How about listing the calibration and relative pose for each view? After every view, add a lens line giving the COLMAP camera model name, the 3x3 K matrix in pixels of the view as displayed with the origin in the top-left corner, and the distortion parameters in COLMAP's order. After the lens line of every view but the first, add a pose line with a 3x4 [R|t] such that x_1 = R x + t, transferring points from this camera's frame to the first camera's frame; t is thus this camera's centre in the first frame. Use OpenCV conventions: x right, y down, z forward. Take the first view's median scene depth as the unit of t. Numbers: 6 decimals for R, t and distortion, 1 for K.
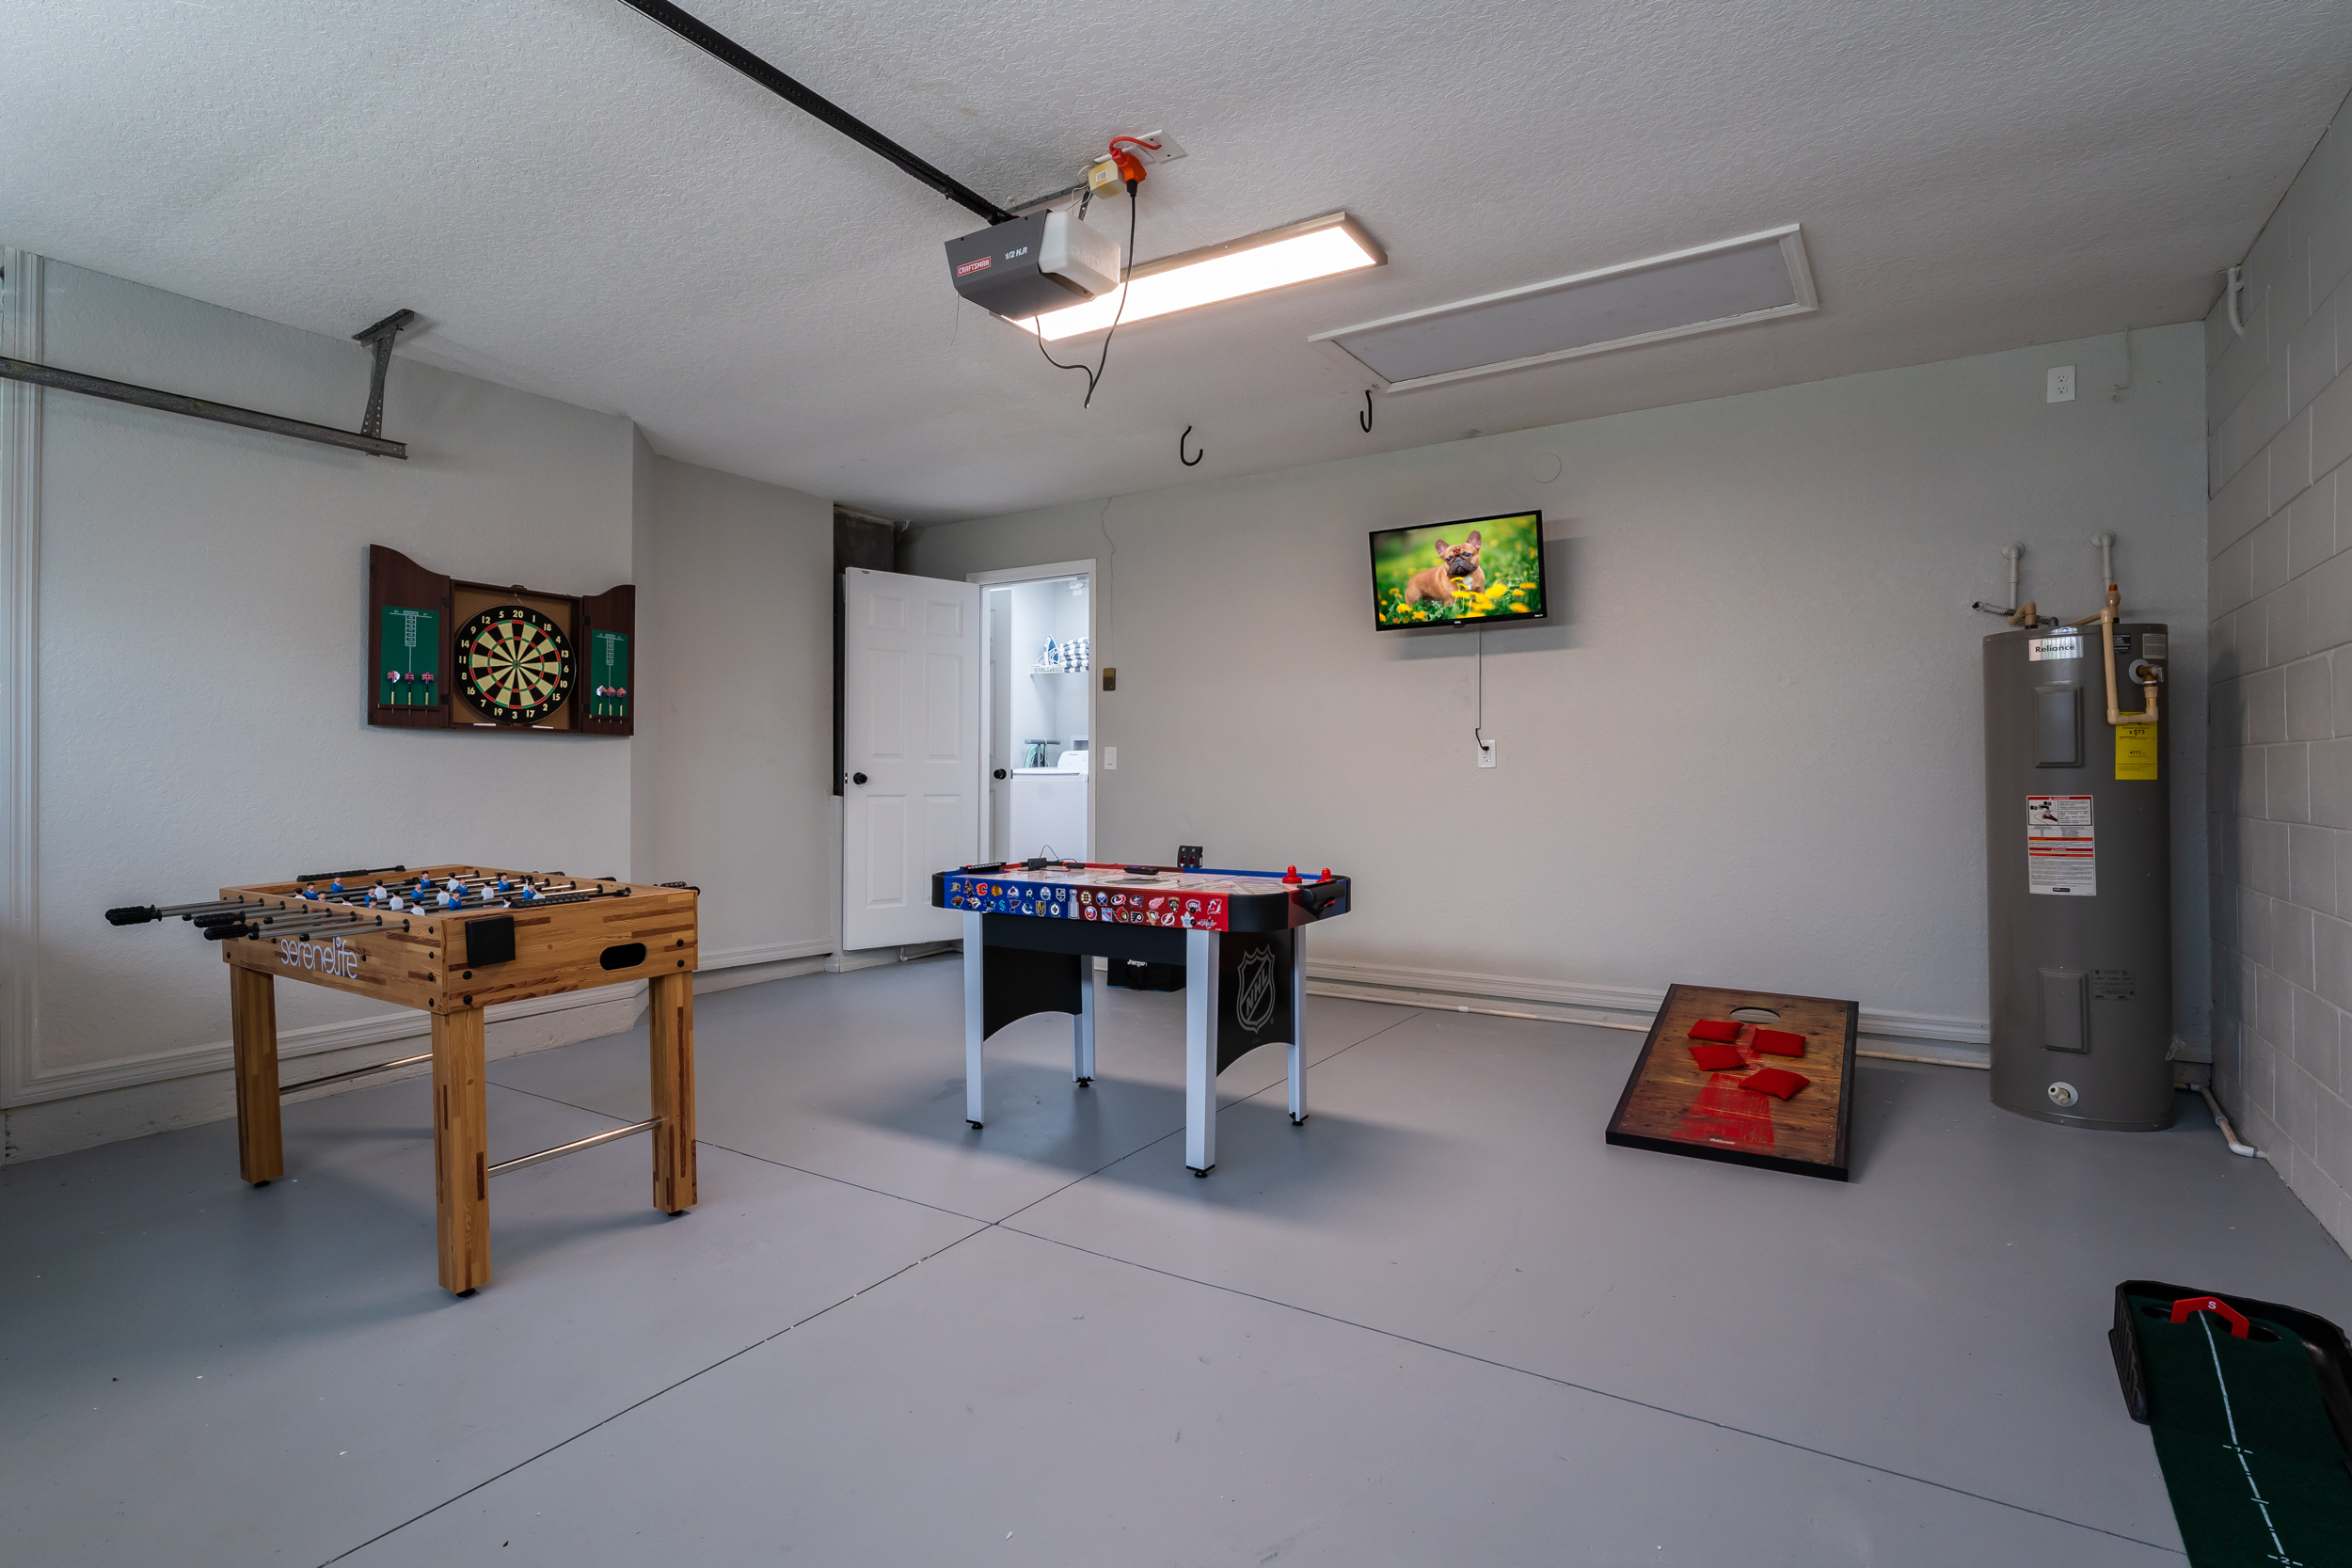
lens RADIAL K [[1178.4, 0, 1176.0], [0, 1178.4, 784.0], [0, 0, 1]] dist [-0.003040, 0.000141]
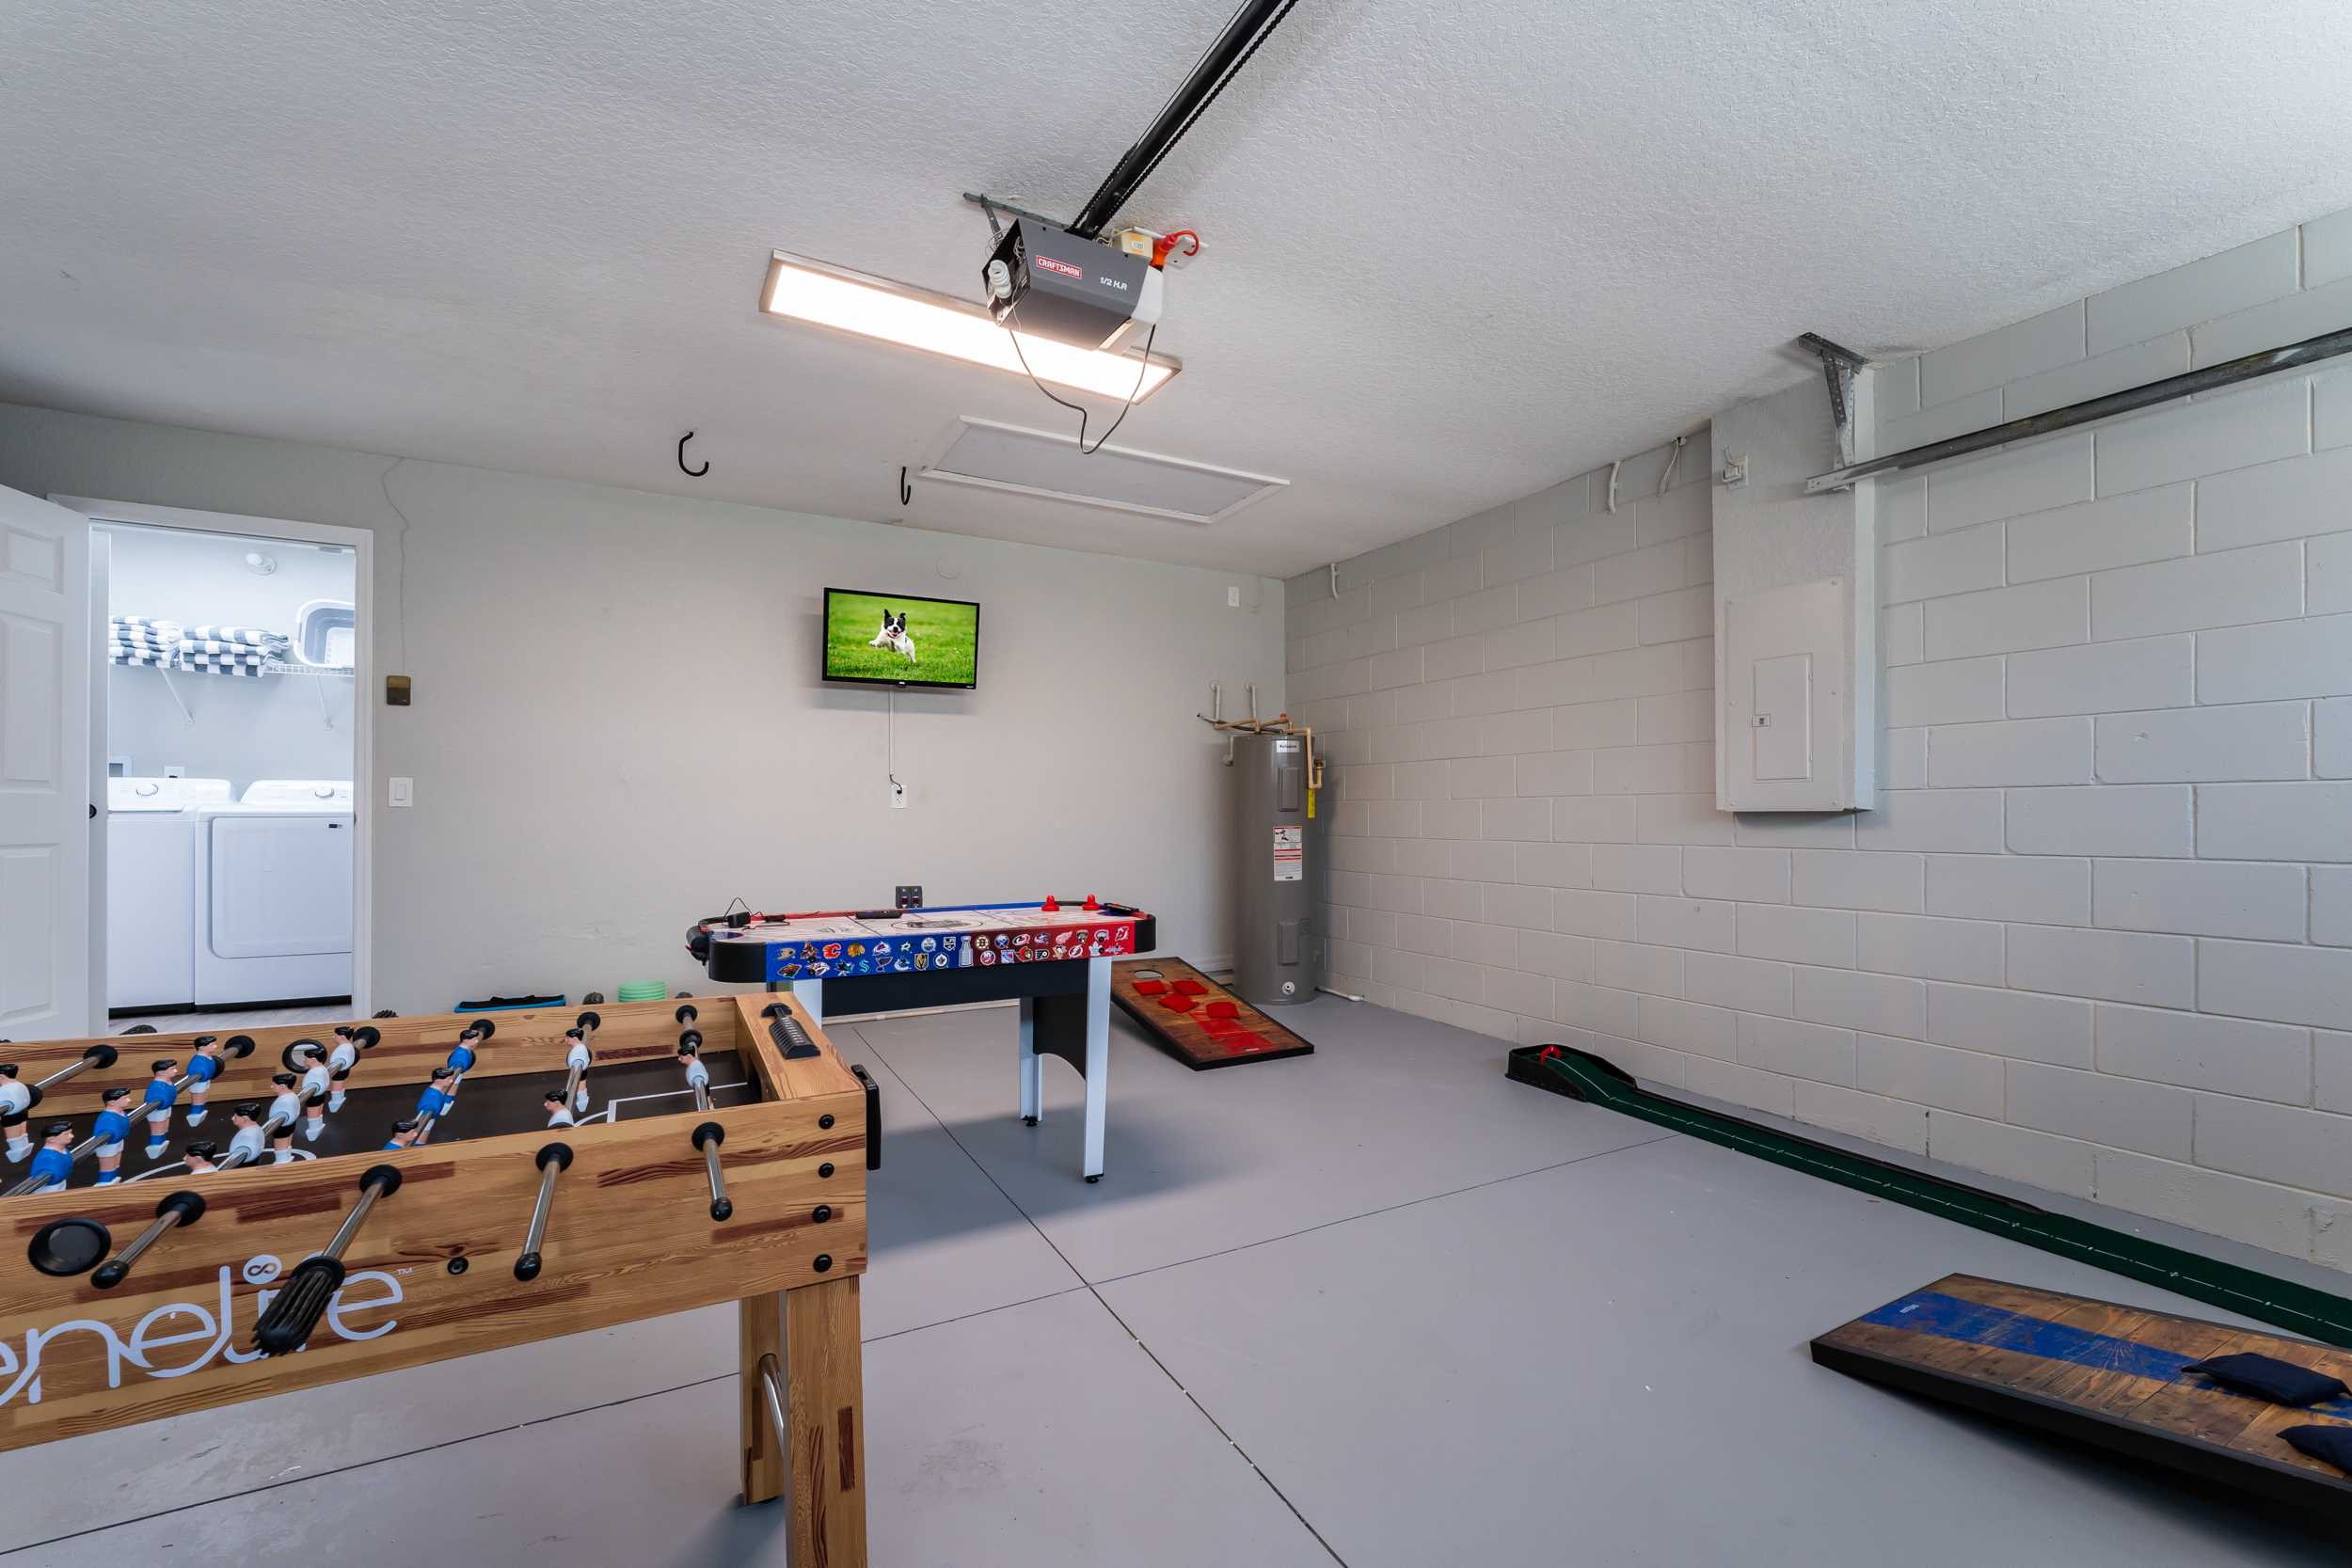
lens RADIAL K [[939.5, 0, 1168.8], [0, 939.5, 822.4], [0, 0, 1]] dist [-0.012413, -0.000176]
pose [[0.476650, -0.006409, 0.879070, -0.662486], [0.004067, 0.999979, 0.005085, -0.005174], [-0.879084, 0.001152, 0.476666, 0.487180]]
